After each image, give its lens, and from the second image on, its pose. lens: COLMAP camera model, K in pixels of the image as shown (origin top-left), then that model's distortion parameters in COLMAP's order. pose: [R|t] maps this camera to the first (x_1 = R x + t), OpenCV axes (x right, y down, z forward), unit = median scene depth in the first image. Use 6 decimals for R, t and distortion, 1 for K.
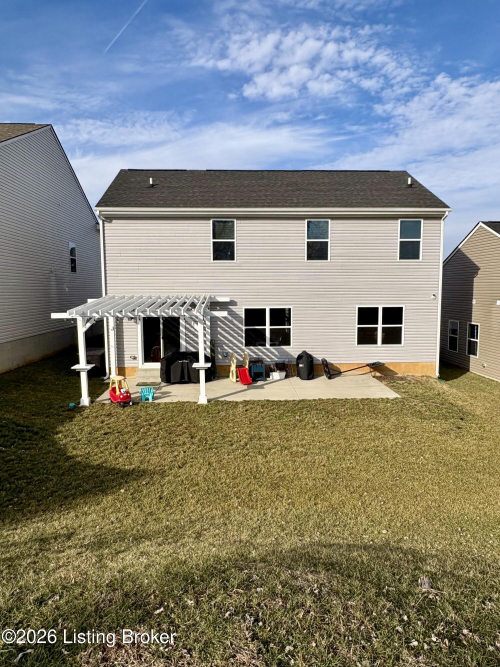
lens RADIAL K [[434.1, 0, 250.0], [0, 434.1, 333.5], [0, 0, 1]] dist [0.006178, 0.001811]
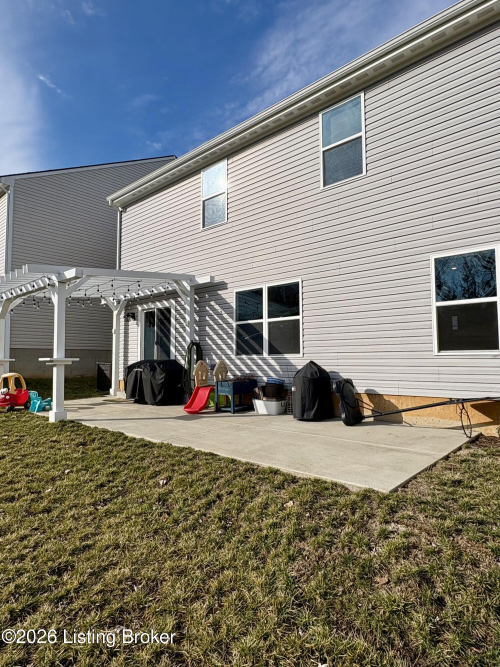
lens RADIAL K [[392.2, 0, 250.0], [0, 392.2, 333.5], [0, 0, 1]] dist [0.000671, -0.000017]
pose [[0.714824, -0.045125, -0.697847, 0.381114], [-0.071008, 0.988074, -0.136628, 0.073278], [0.695690, 0.147218, 0.703095, 0.629385]]
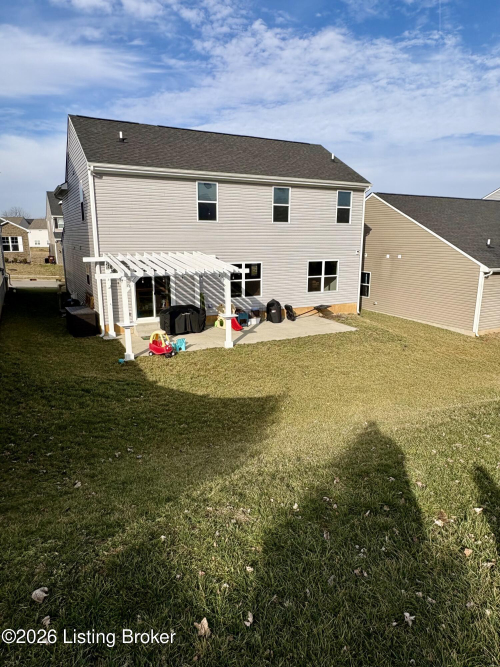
lens RADIAL K [[434.1, 0, 250.0], [0, 434.1, 333.5], [0, 0, 1]] dist [0.006178, 0.001811]
pose [[0.906133, -0.083050, 0.414760, -0.434598], [0.033277, 0.991493, 0.125832, -0.018566], [-0.421682, -0.100218, 0.901188, -0.064915]]
